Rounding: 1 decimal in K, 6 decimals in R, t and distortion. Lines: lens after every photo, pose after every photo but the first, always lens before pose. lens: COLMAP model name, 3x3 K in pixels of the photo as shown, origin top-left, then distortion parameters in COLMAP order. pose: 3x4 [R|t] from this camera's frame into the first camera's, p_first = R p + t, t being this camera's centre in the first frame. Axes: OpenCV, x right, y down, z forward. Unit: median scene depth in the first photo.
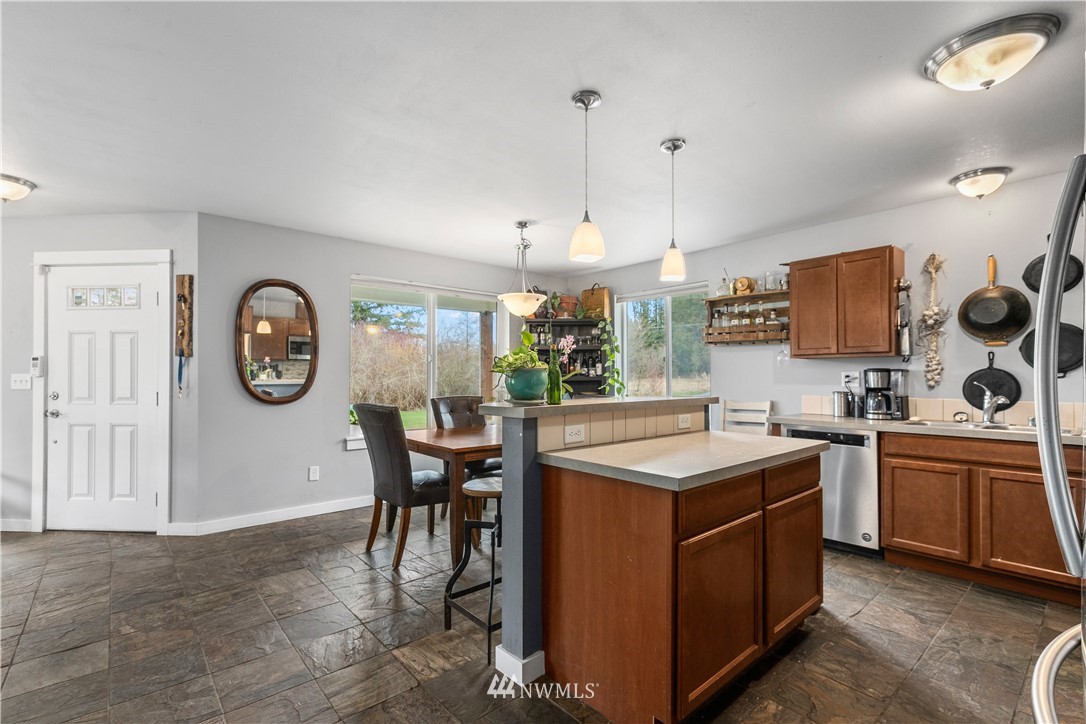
lens RADIAL K [[489.9, 0, 541.0], [0, 489.9, 371.8], [0, 0, 1]] dist [-0.000033, 0.000003]
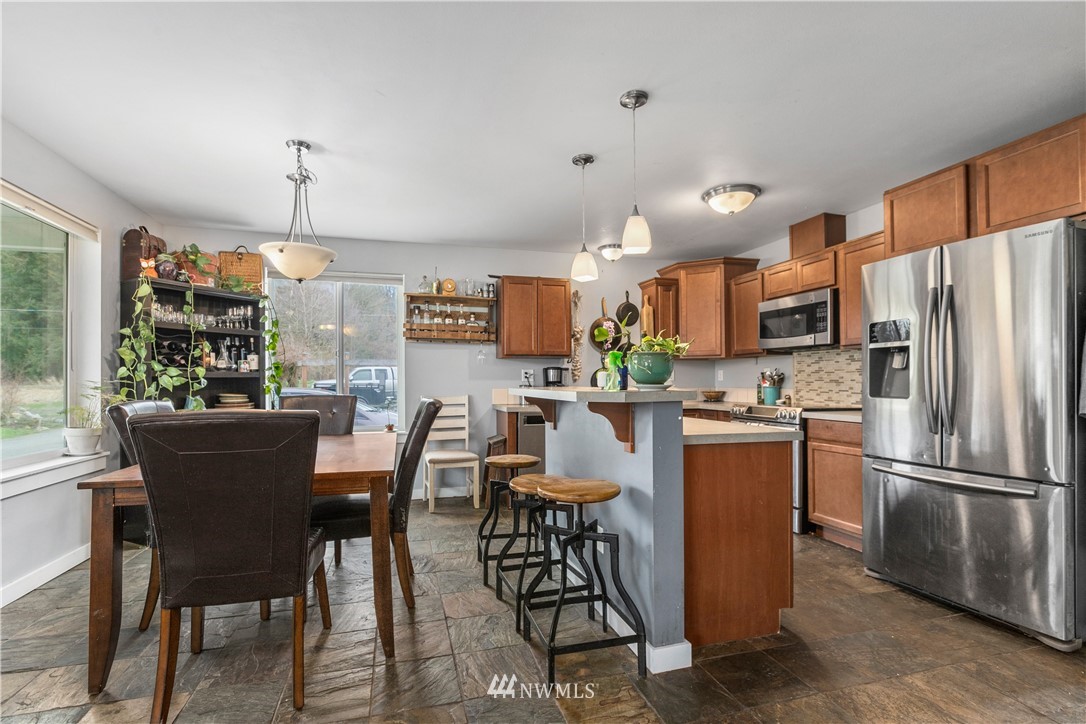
lens RADIAL K [[498.4, 0, 537.7], [0, 498.4, 377.0], [0, 0, 1]] dist [-0.011190, -0.000039]
pose [[0.429361, 0.006548, 0.903109, -0.595697], [-0.005895, 0.999973, -0.004448, 0.027796], [-0.903114, -0.003414, 0.429387, 0.457388]]
